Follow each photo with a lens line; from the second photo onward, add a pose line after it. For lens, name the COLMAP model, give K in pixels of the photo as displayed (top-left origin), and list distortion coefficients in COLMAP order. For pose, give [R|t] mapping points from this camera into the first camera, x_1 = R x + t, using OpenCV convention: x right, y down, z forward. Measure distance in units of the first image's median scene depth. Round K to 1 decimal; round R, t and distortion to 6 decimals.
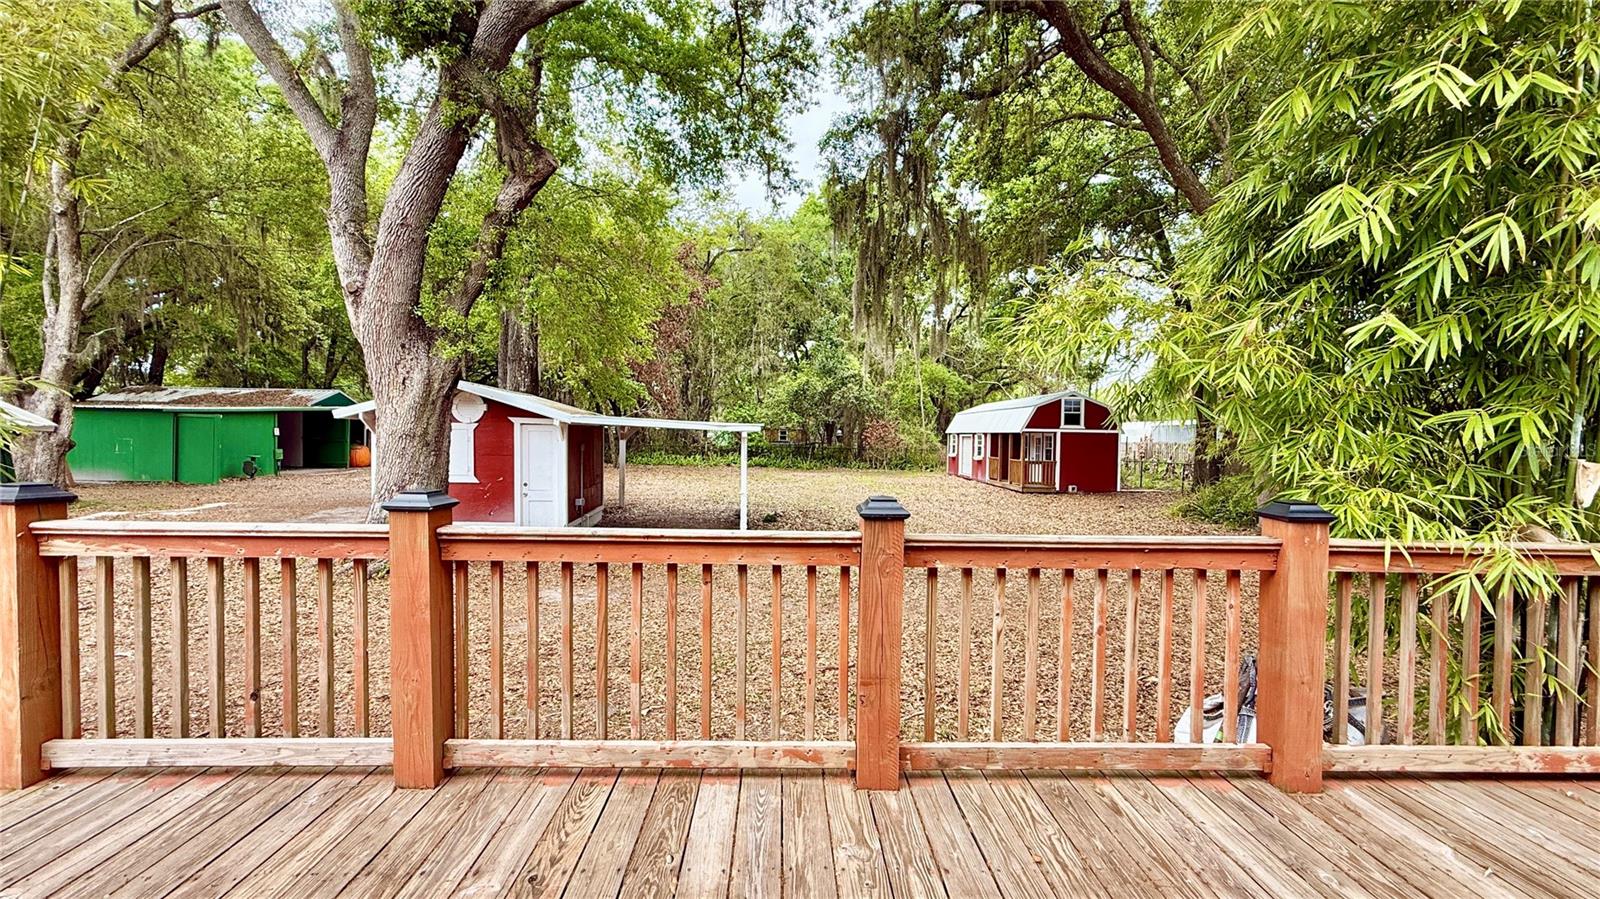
lens RADIAL K [[635.0, 0, 801.0], [0, 635.0, 446.8], [0, 0, 1]] dist [-0.003866, 0.000369]
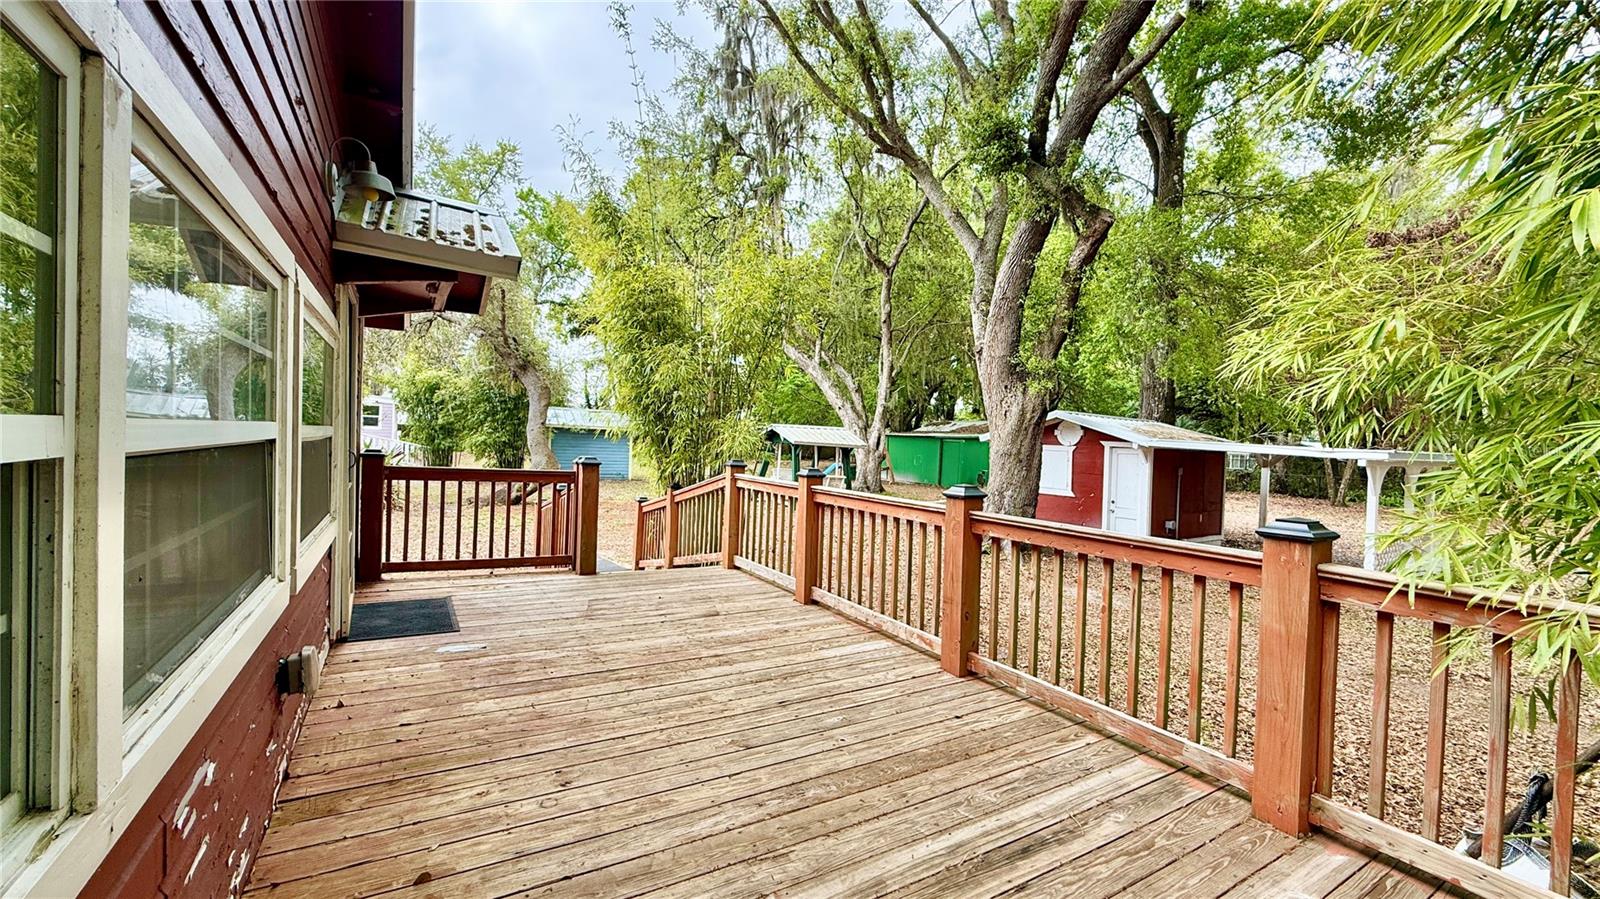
lens RADIAL K [[635.0, 0, 799.1], [0, 635.0, 446.2], [0, 0, 1]] dist [-0.003866, 0.000369]
pose [[0.487109, 0.009801, -0.873286, 0.320882], [-0.048331, 0.998707, -0.015750, 0.007402], [0.872003, 0.049879, 0.486953, -0.025514]]
